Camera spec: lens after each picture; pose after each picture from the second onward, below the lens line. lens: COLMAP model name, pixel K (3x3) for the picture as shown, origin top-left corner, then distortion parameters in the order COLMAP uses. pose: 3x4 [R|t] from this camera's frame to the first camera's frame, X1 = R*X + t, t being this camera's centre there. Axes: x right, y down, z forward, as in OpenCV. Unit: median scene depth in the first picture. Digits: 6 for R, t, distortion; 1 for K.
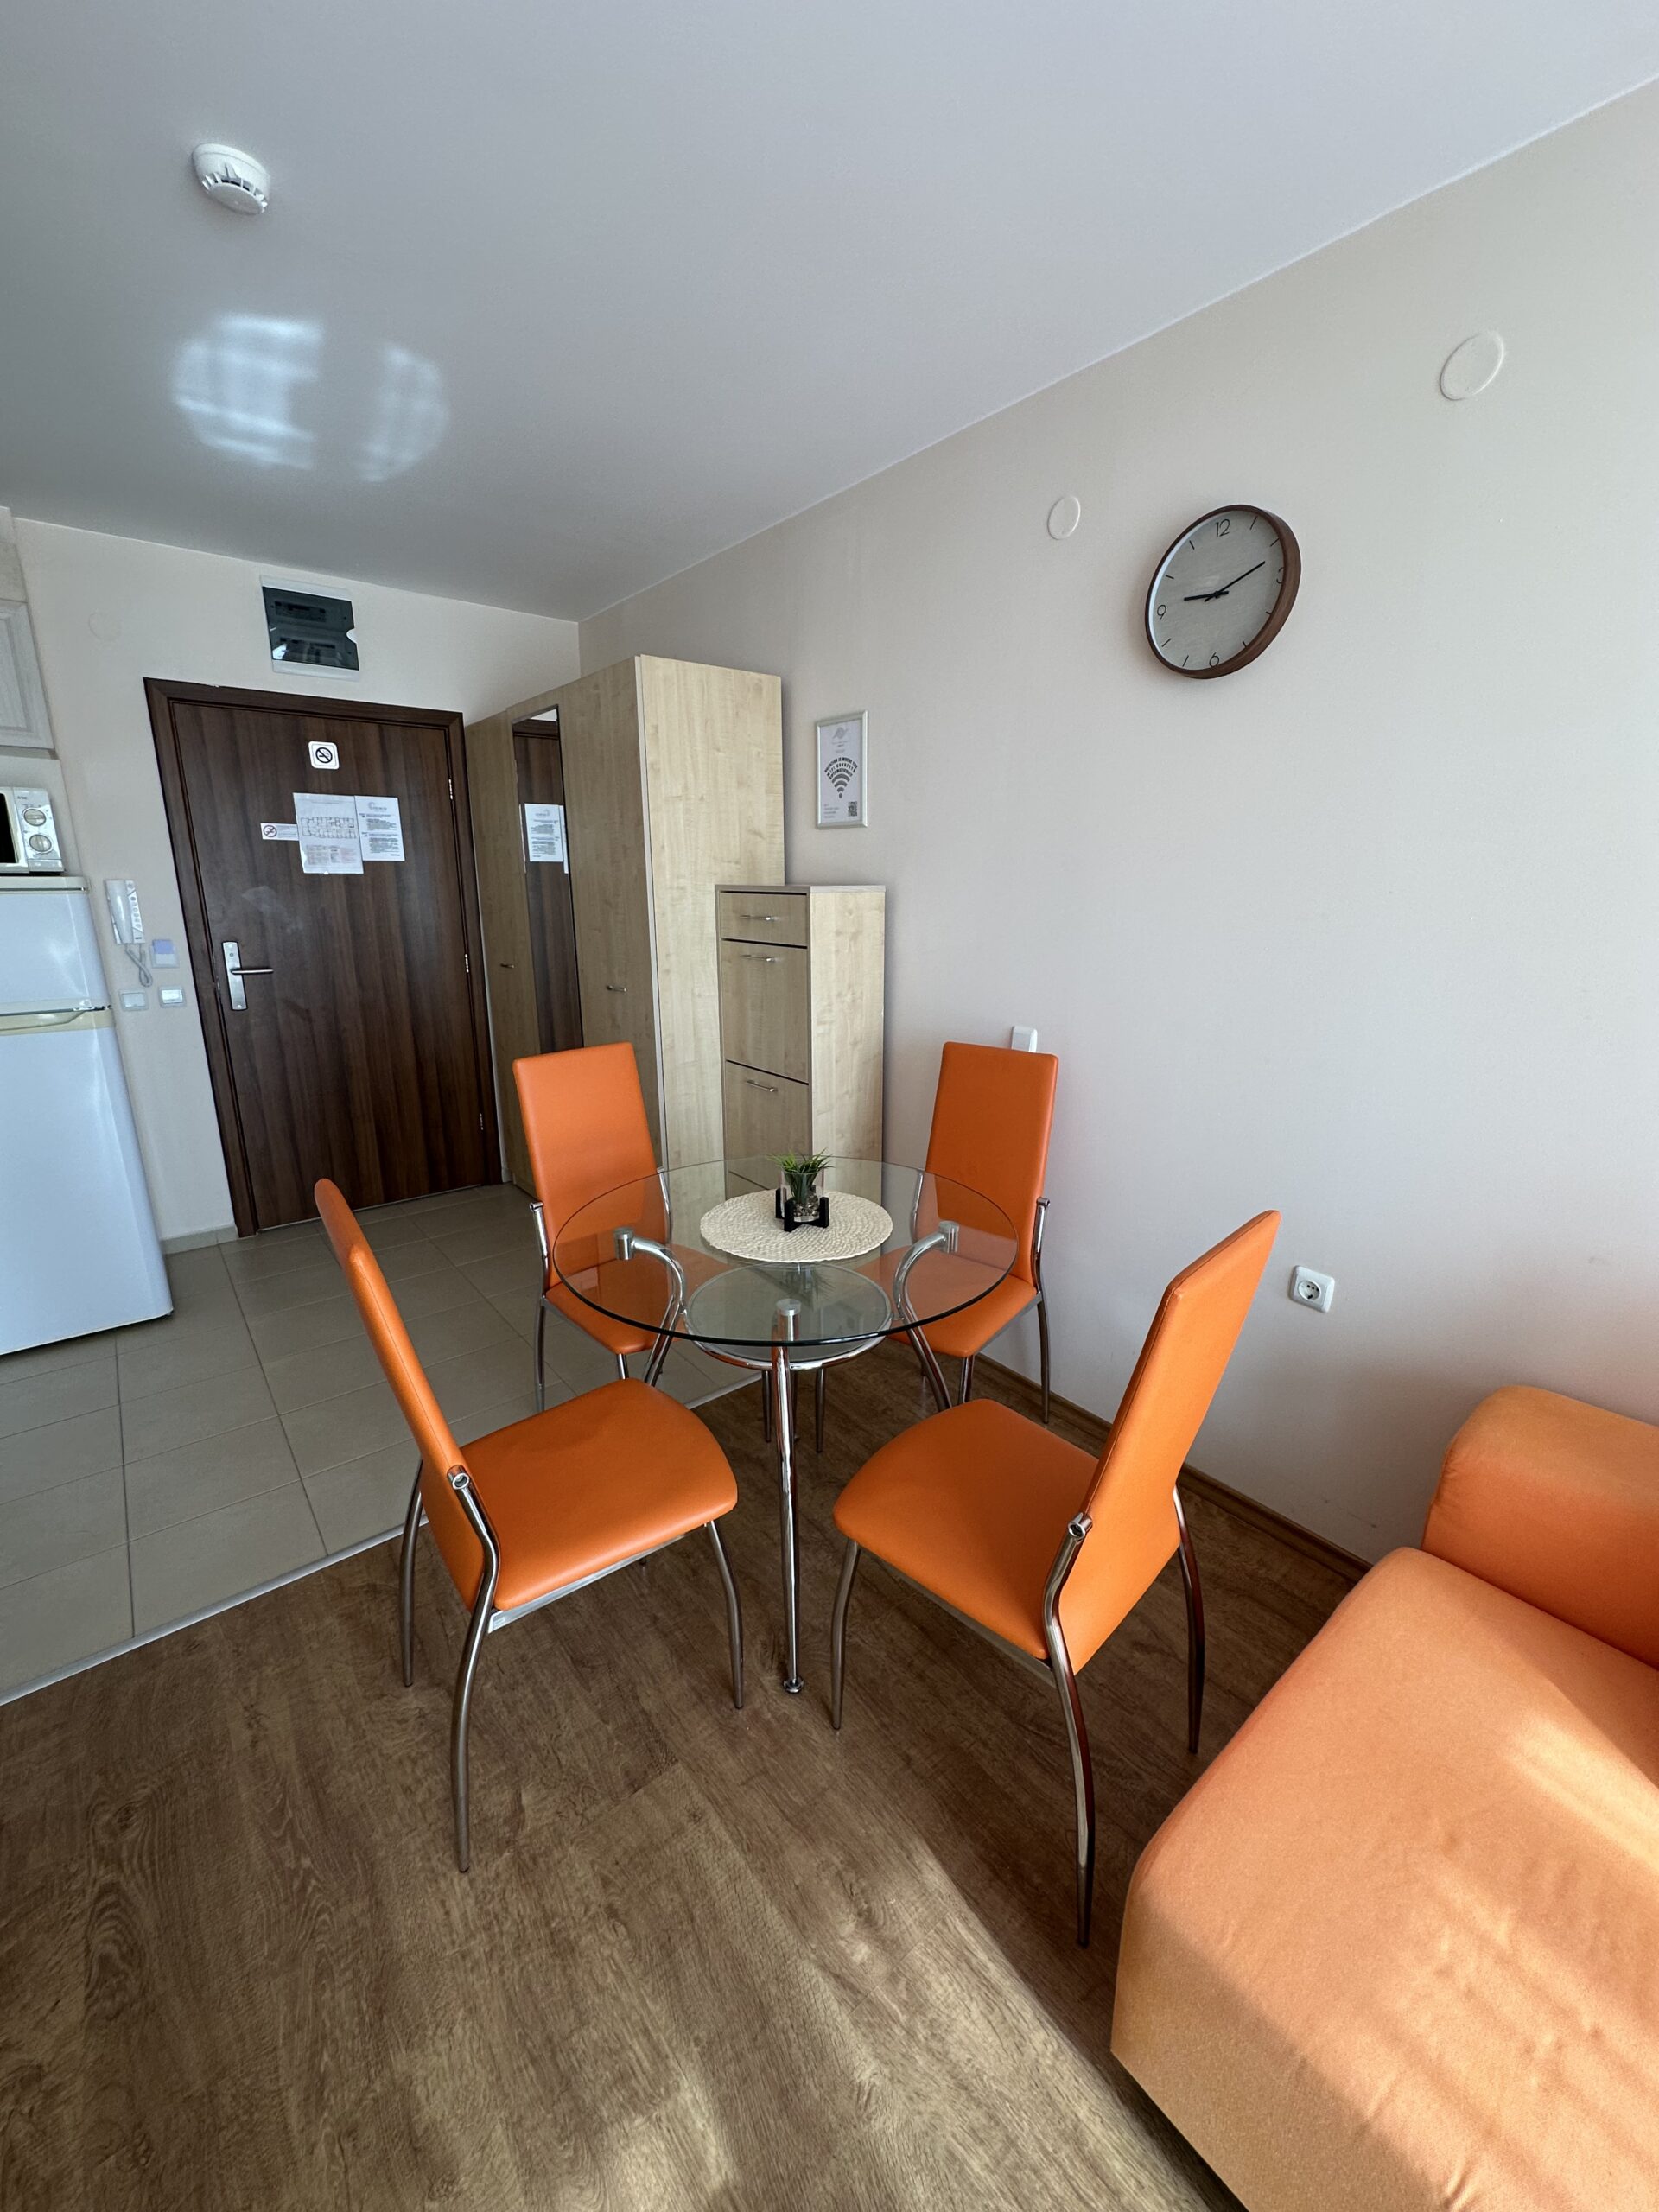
lens RADIAL K [[854.9, 0, 825.9], [0, 854.9, 1107.6], [0, 0, 1]] dist [-0.014615, 0.000800]
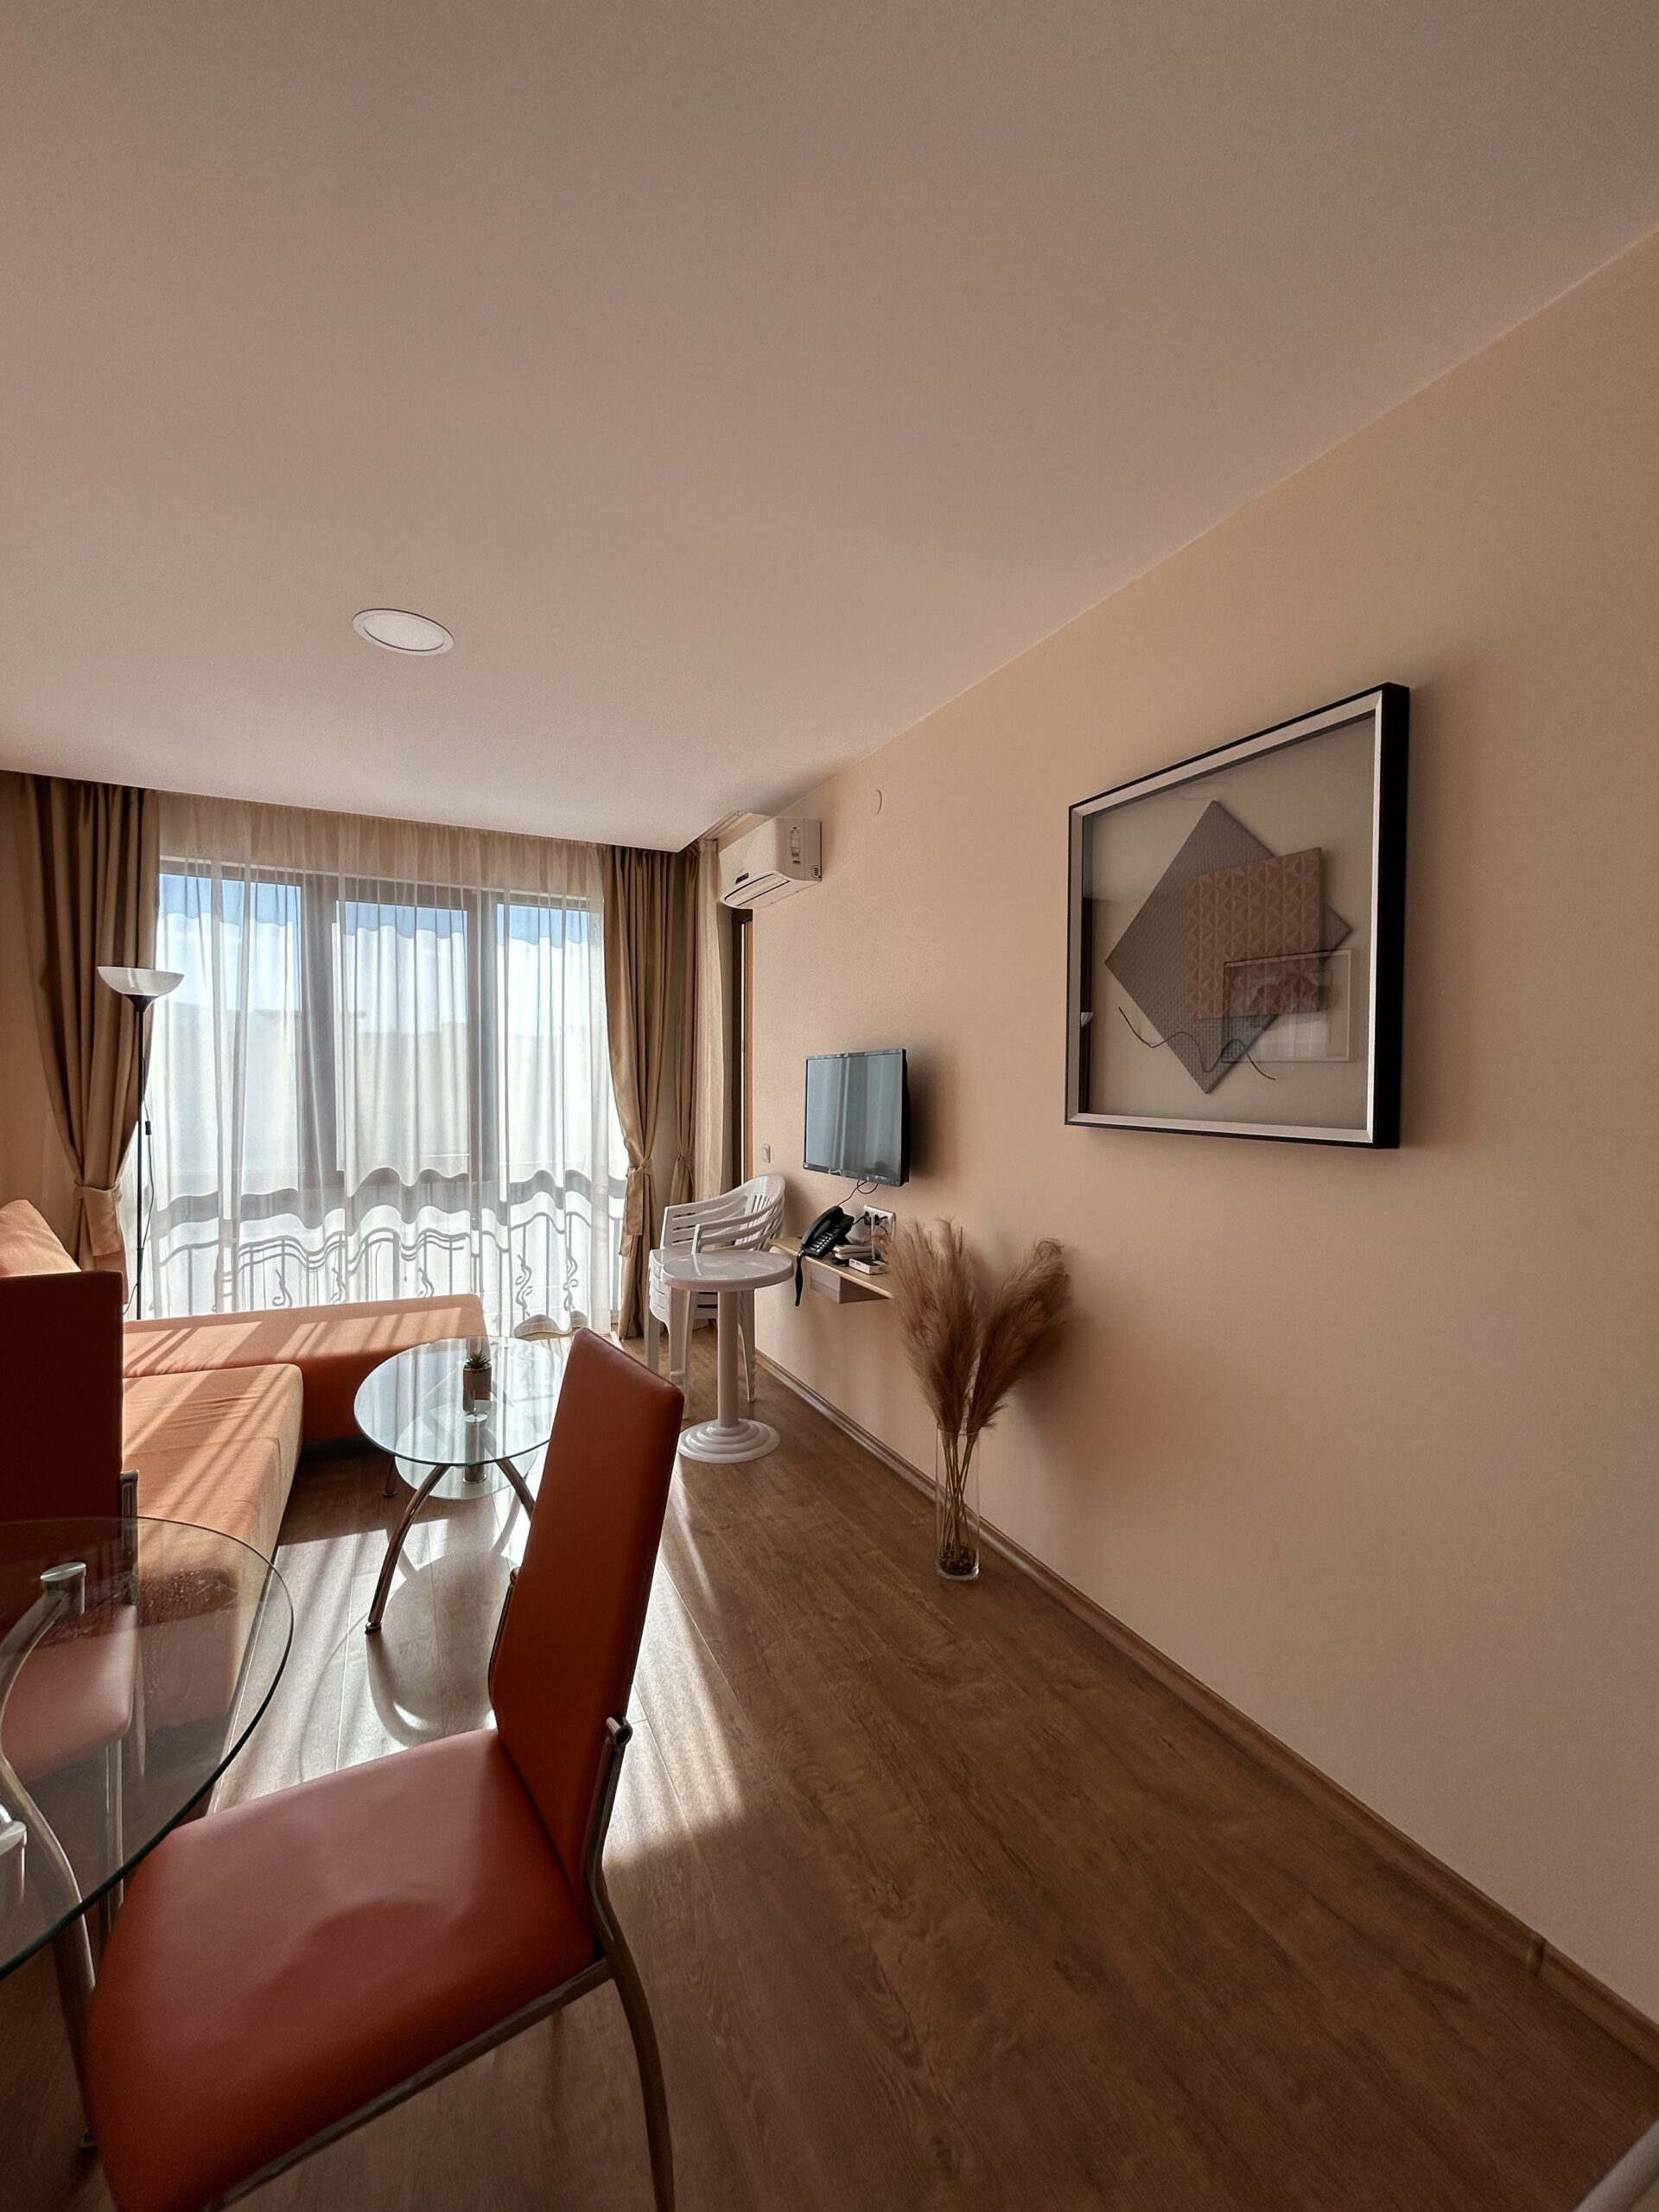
lens RADIAL K [[885.8, 0, 825.6], [0, 885.8, 1097.2], [0, 0, 1]] dist [-0.001250, 0.000073]
pose [[-0.973278, -0.014129, 0.229195, -0.984784], [0.047866, 0.963698, 0.262670, -0.399789], [-0.224586, 0.266622, -0.937269, 1.687708]]
